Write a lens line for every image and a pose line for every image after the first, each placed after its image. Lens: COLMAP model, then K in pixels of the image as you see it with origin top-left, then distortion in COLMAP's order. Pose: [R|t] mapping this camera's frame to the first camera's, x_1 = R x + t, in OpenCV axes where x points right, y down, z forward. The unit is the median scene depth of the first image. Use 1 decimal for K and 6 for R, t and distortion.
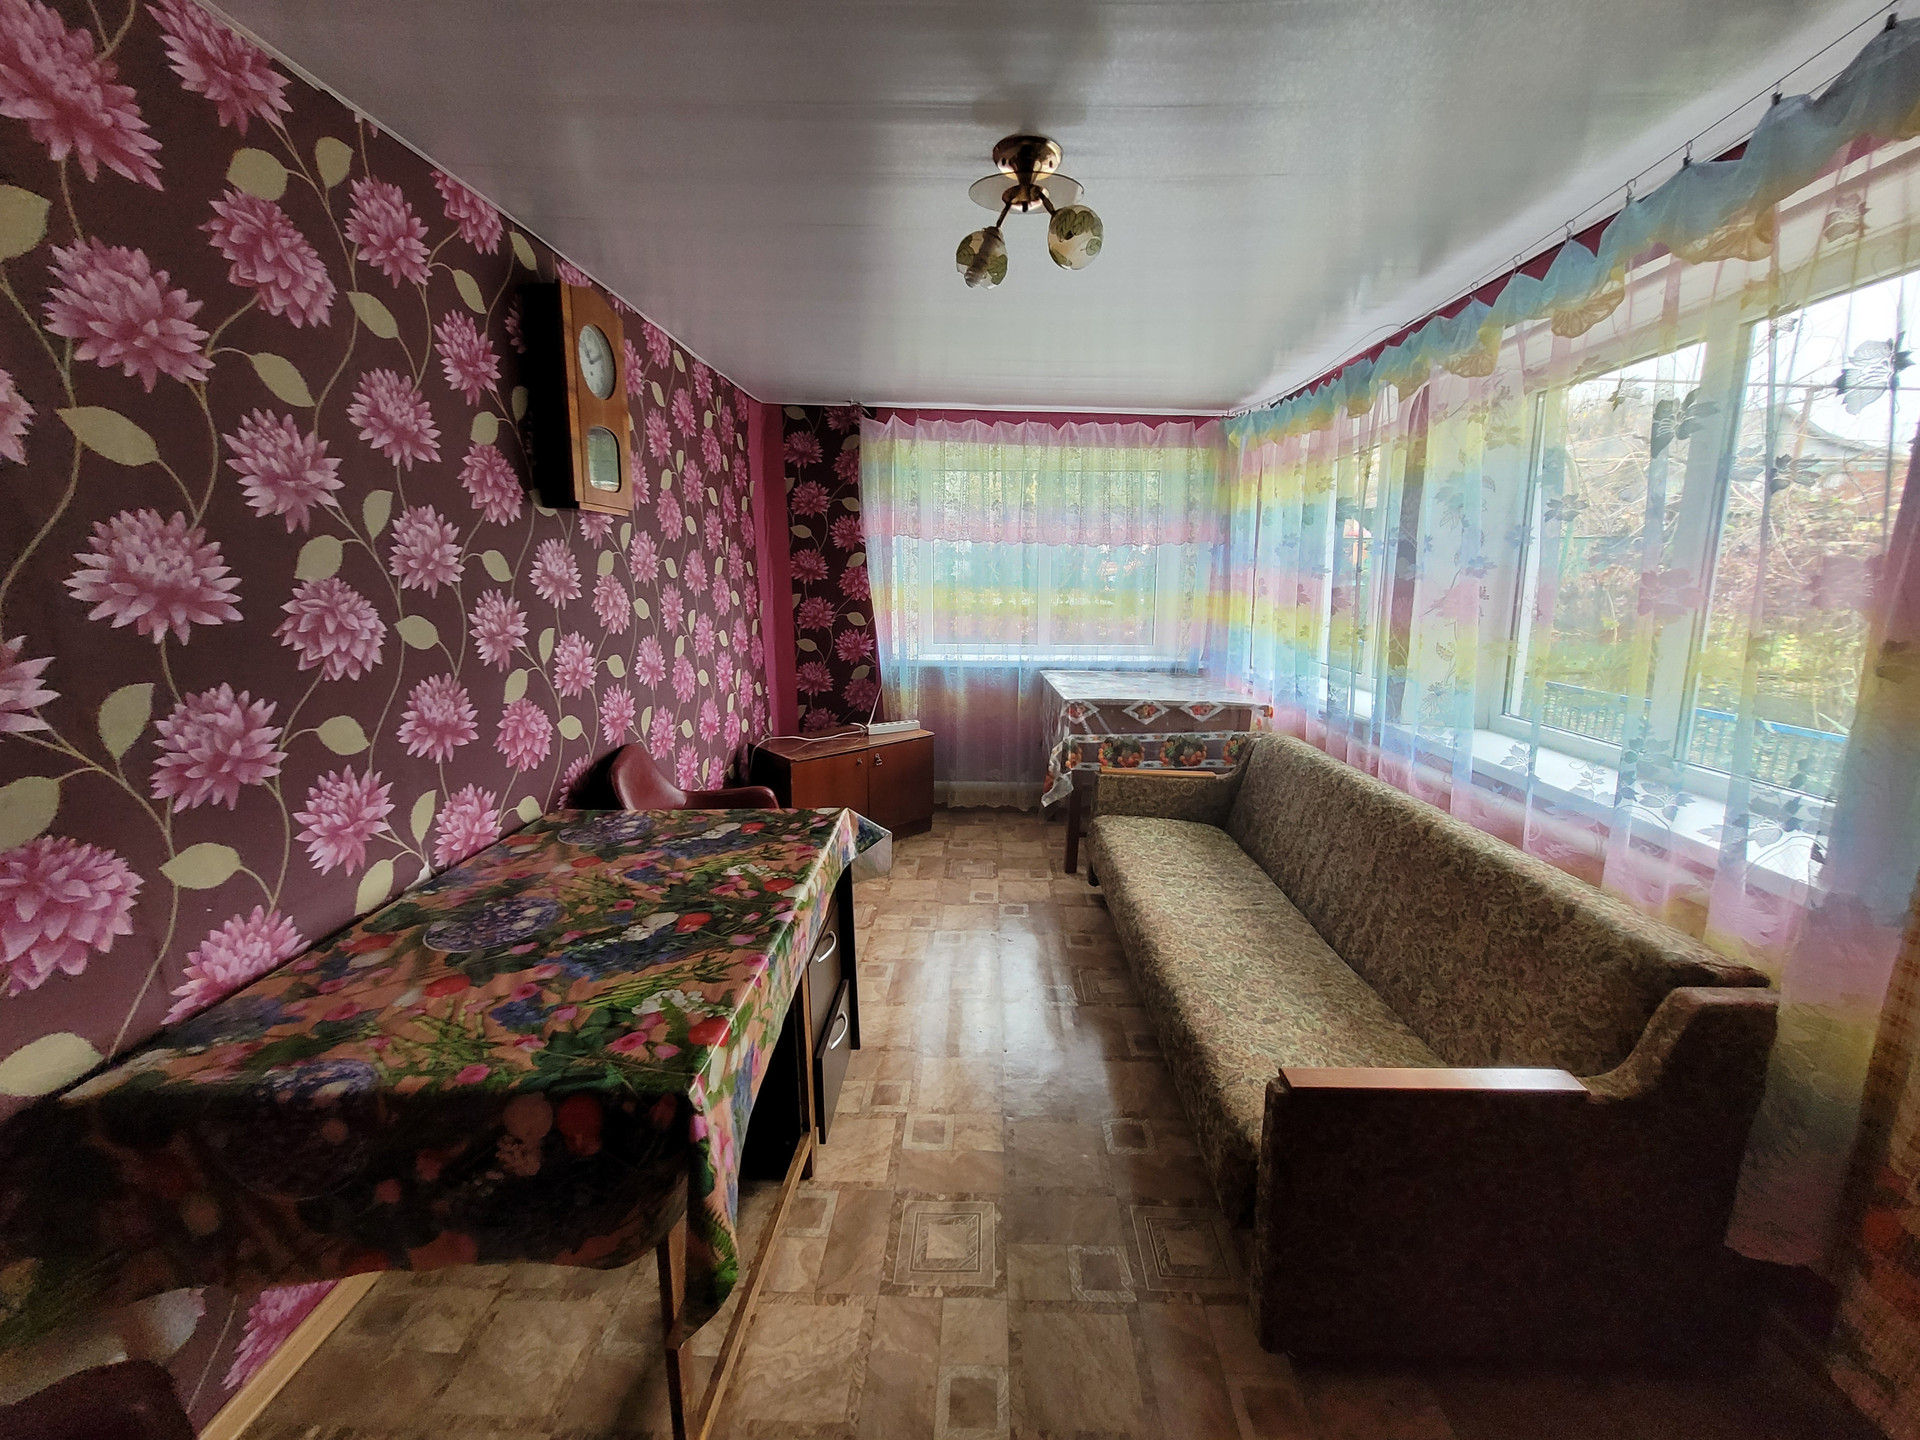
lens RADIAL K [[769.5, 0, 977.7], [0, 769.5, 711.2], [0, 0, 1]] dist [0.002728, 0.000426]
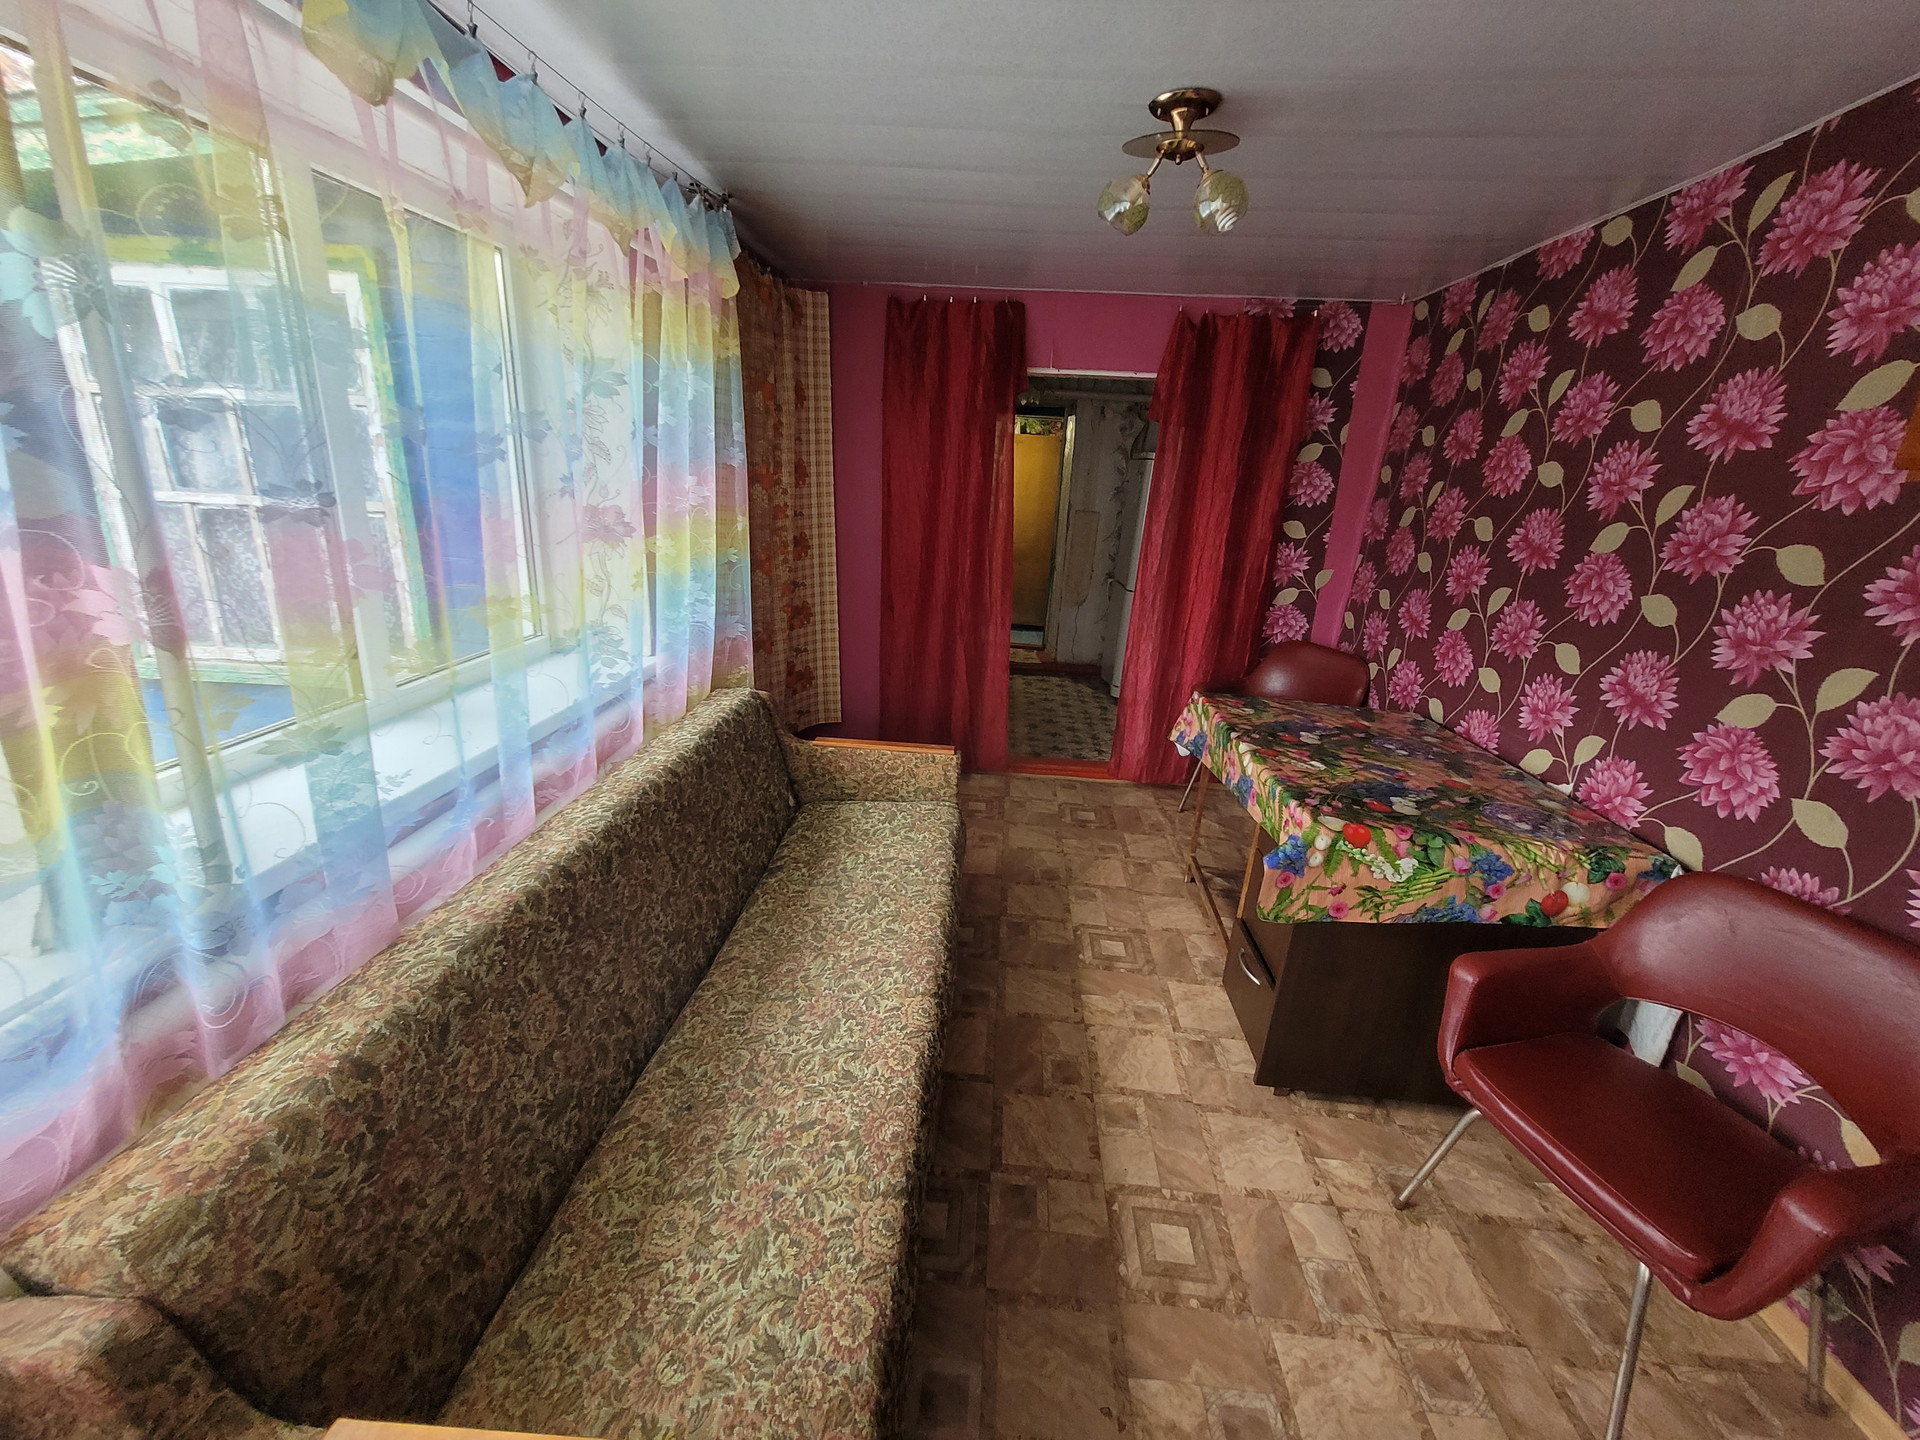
lens RADIAL K [[769.5, 0, 968.7], [0, 769.5, 709.7], [0, 0, 1]] dist [0.002728, 0.000426]
pose [[-0.996958, -0.074163, 0.023962, 0.236104], [-0.054574, 0.883781, 0.464708, -0.428205], [-0.055641, 0.461987, -0.885140, 2.053134]]
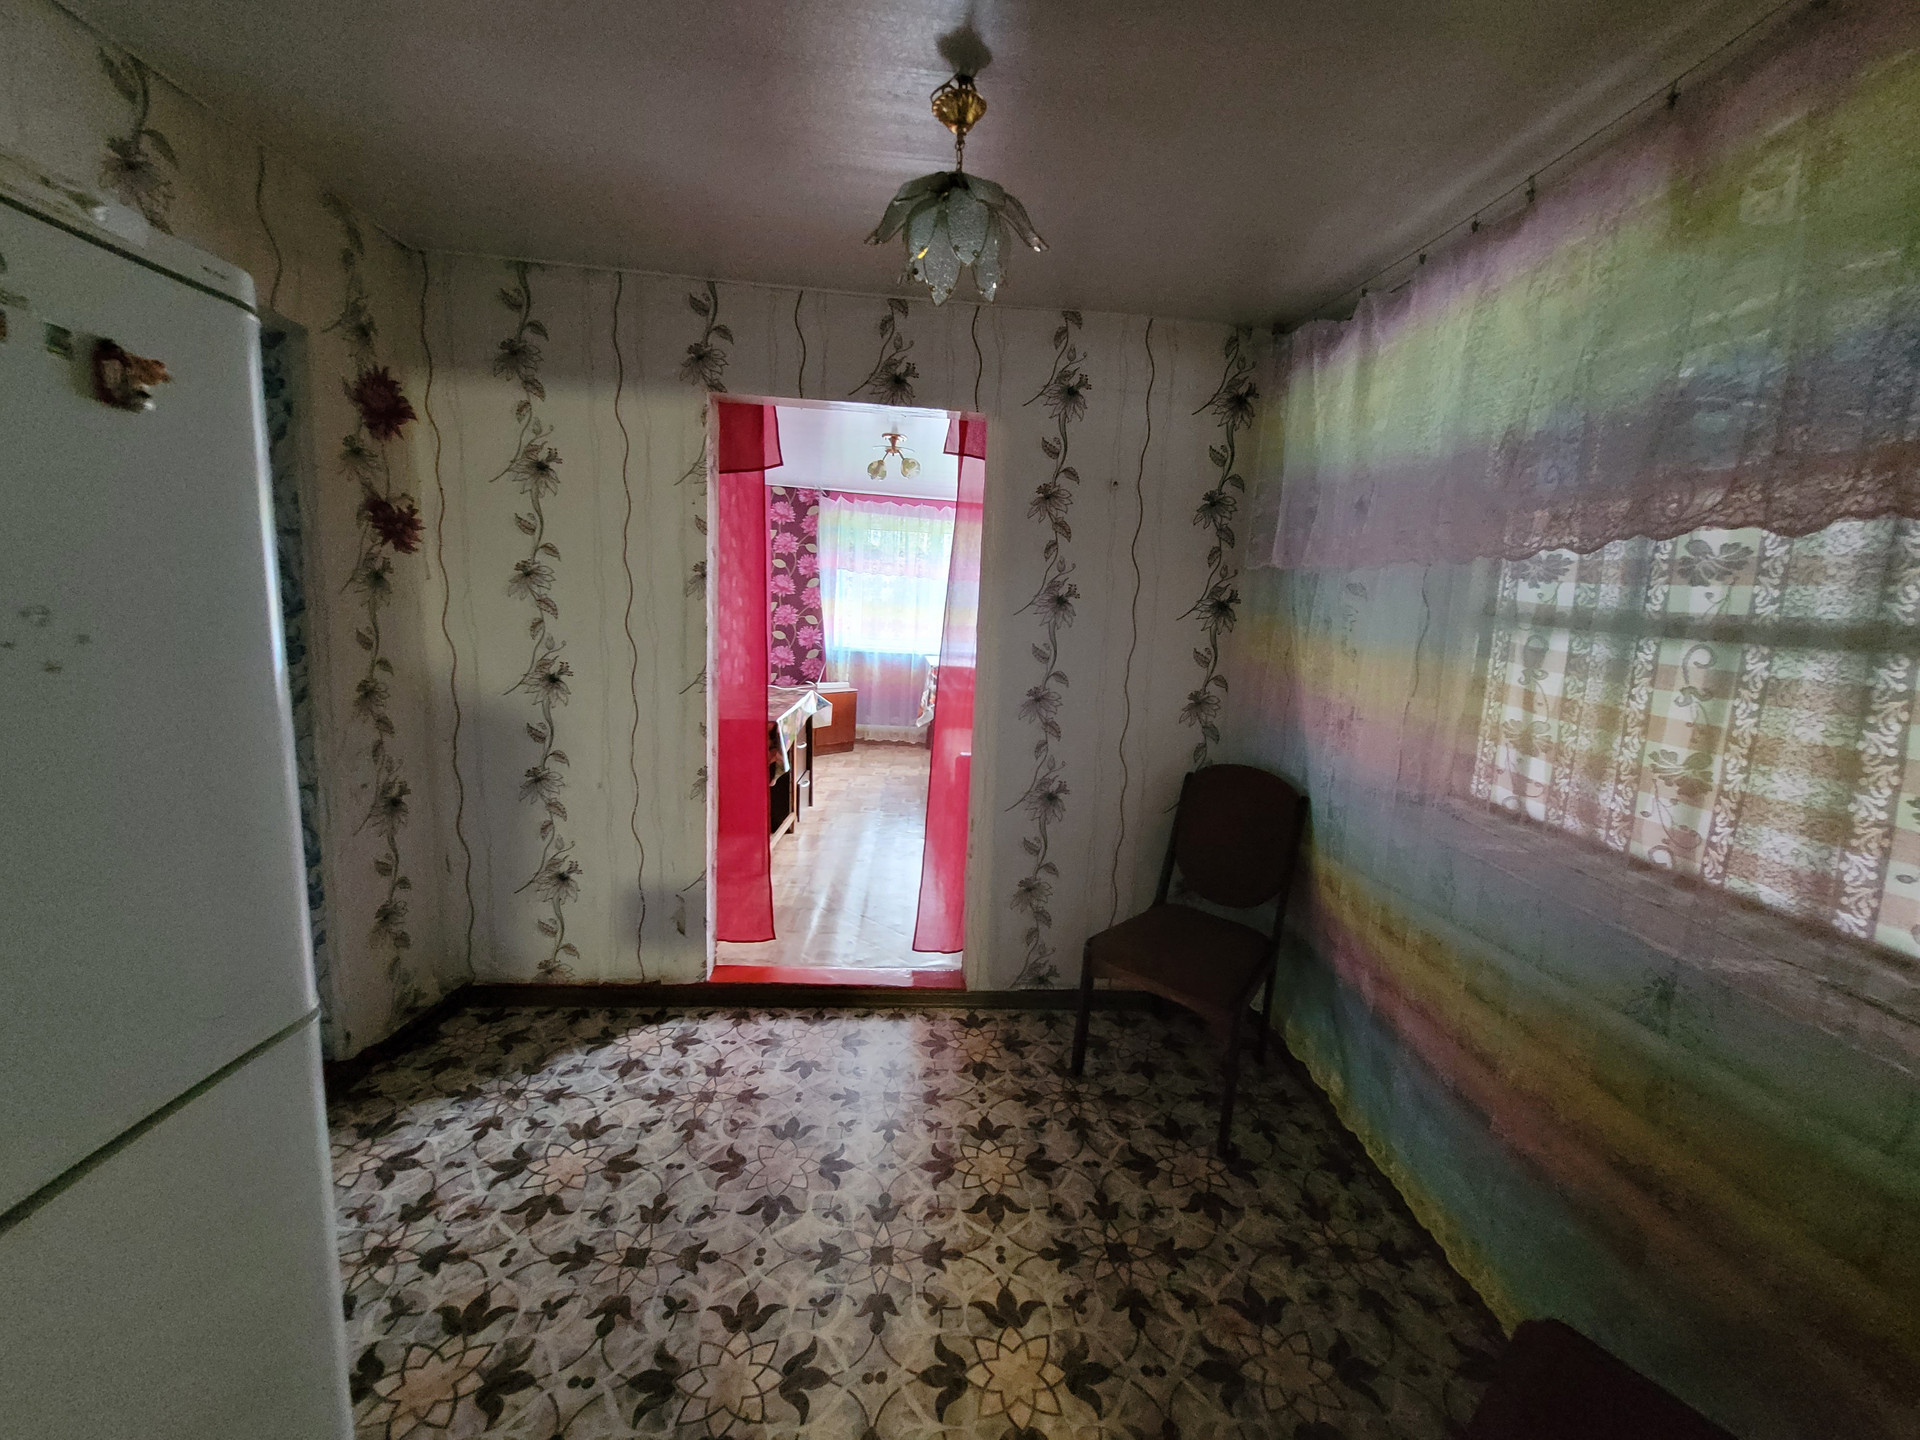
lens RADIAL K [[769.5, 0, 959.0], [0, 769.5, 715.3], [0, 0, 1]] dist [0.002728, 0.000426]
pose [[0.997474, 0.038103, 0.059946, 0.105606], [-0.035811, 0.998603, -0.038851, 0.232563], [-0.061343, 0.036606, 0.997445, -1.083081]]
